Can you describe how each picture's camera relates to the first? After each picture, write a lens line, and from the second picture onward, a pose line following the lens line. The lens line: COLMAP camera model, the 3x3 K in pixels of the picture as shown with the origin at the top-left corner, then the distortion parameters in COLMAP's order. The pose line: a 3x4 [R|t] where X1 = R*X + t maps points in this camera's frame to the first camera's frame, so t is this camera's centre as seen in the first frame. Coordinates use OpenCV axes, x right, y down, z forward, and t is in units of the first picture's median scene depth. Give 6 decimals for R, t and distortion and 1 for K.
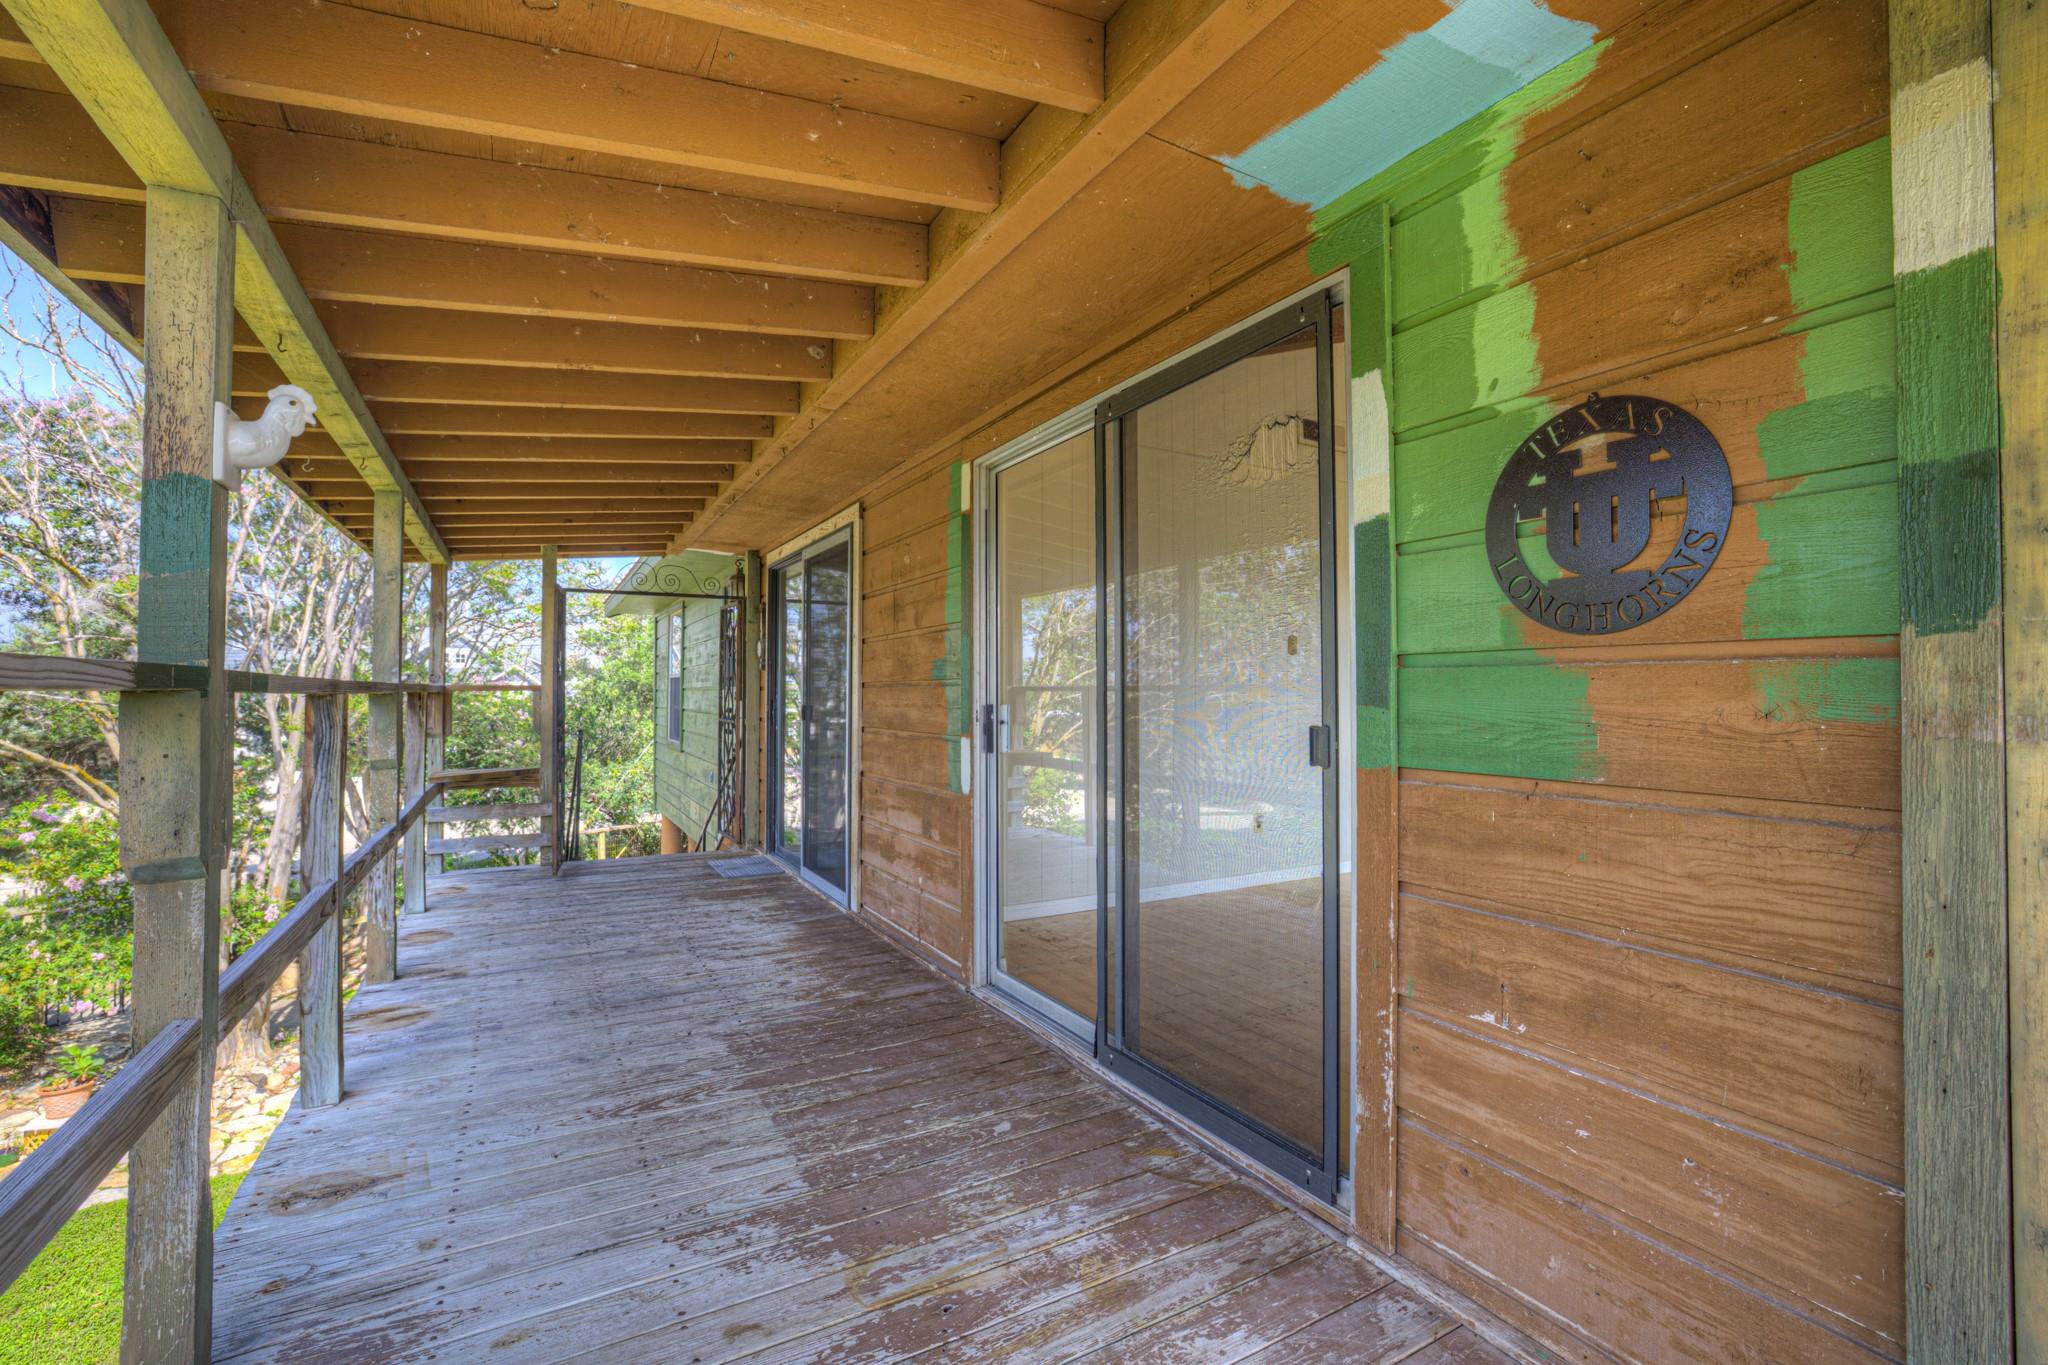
lens RADIAL K [[874.4, 0, 1002.6], [0, 874.4, 683.8], [0, 0, 1]] dist [-0.052206, 0.020184]
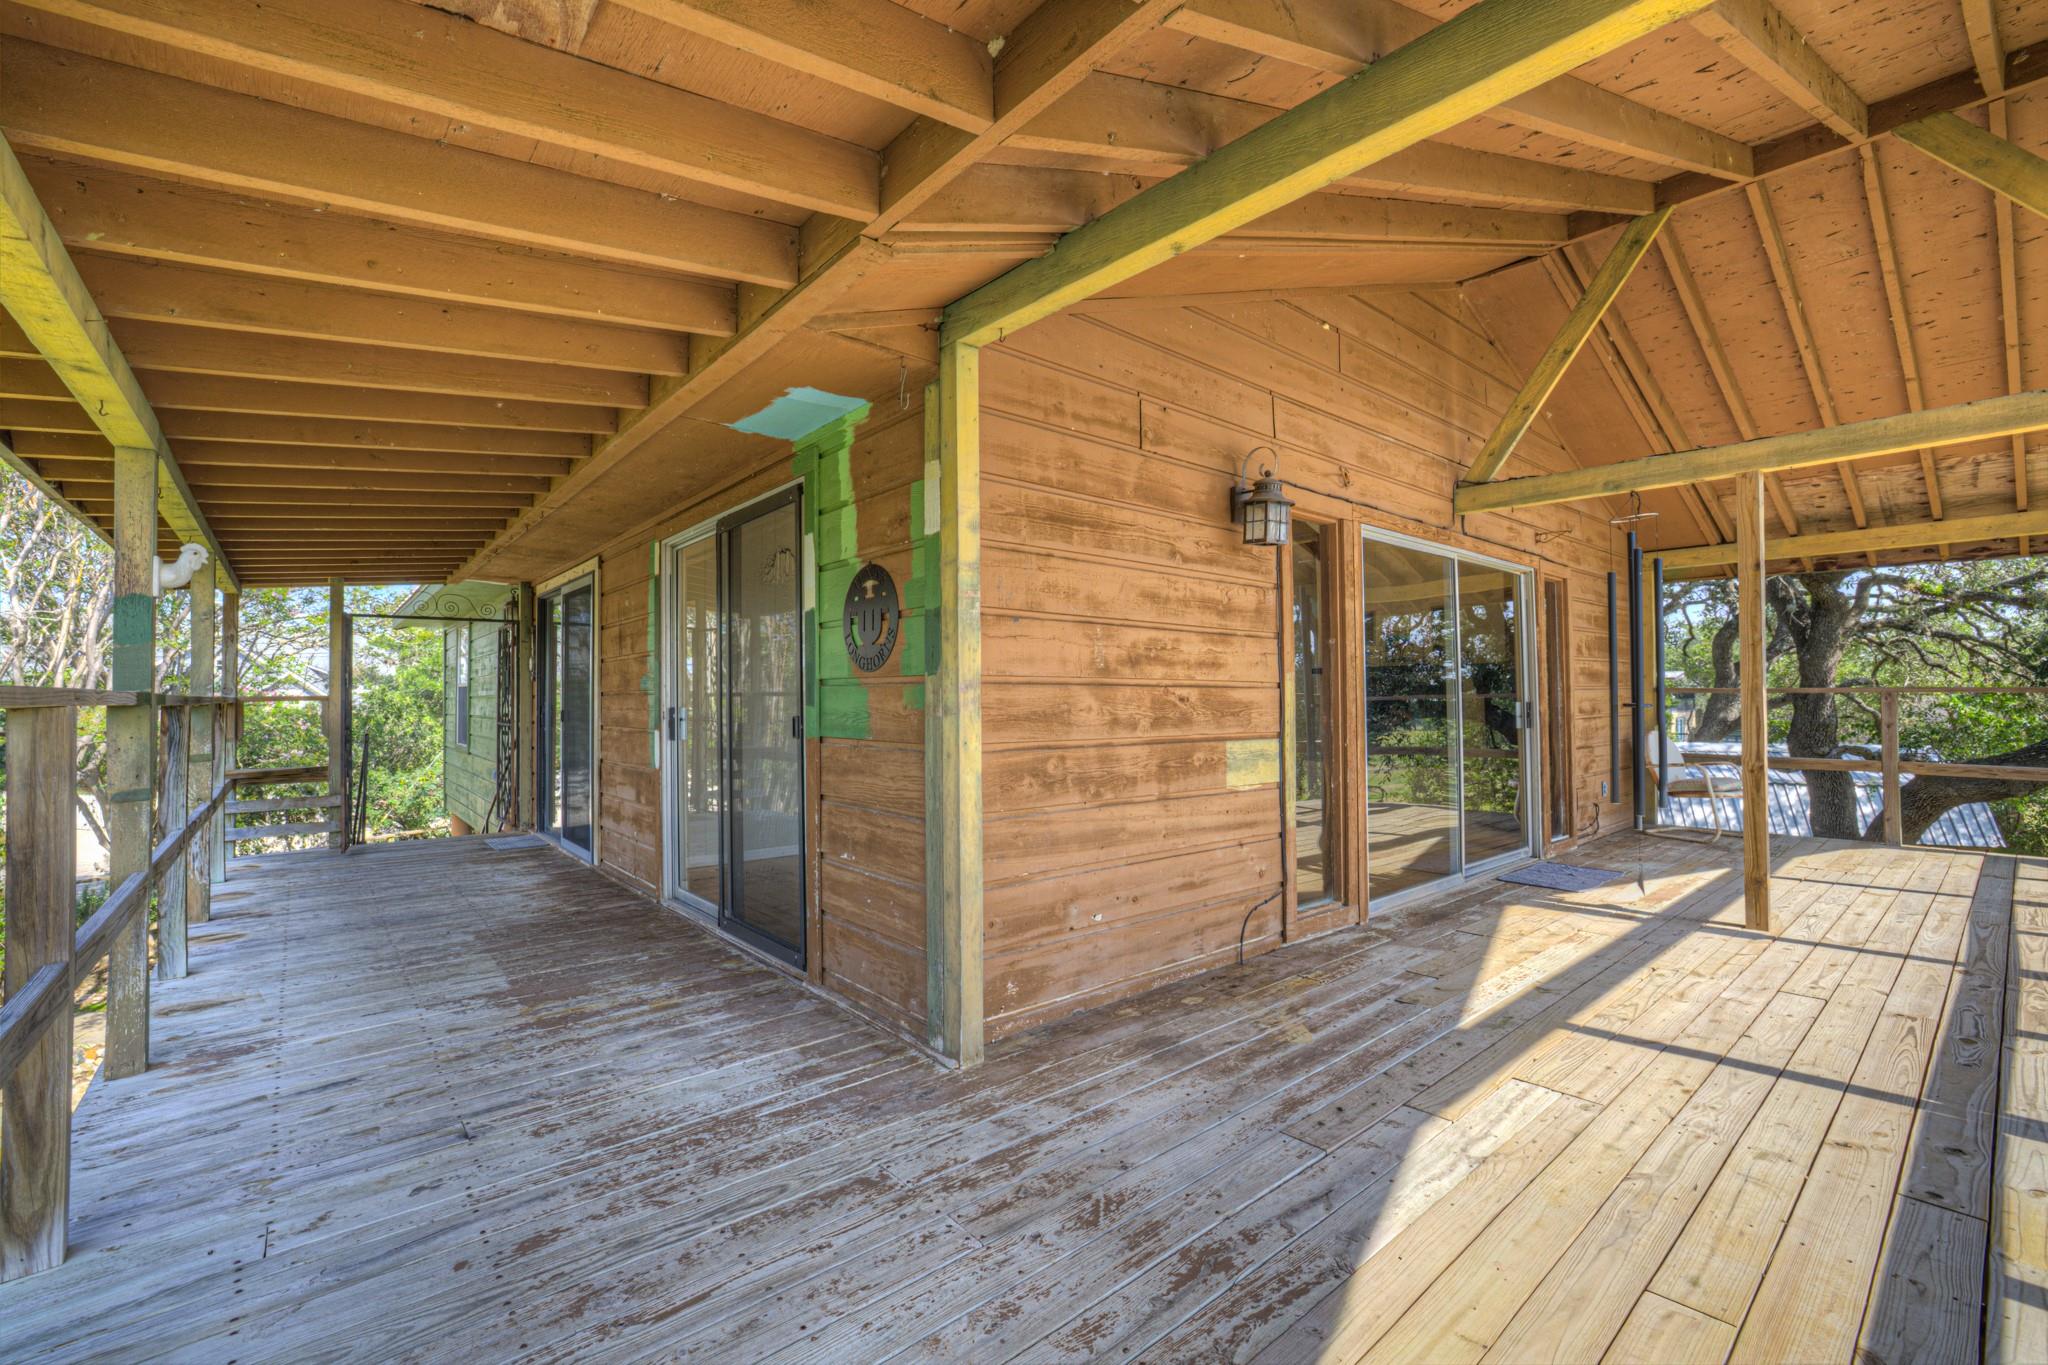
lens RADIAL K [[876.3, 0, 1016.0], [0, 876.3, 682.1], [0, 0, 1]] dist [-0.049677, 0.018543]
pose [[0.981344, -0.006864, 0.192139, 0.209430], [0.007833, 0.999960, -0.004282, -0.006336], [-0.192102, 0.005707, 0.981358, -0.423834]]
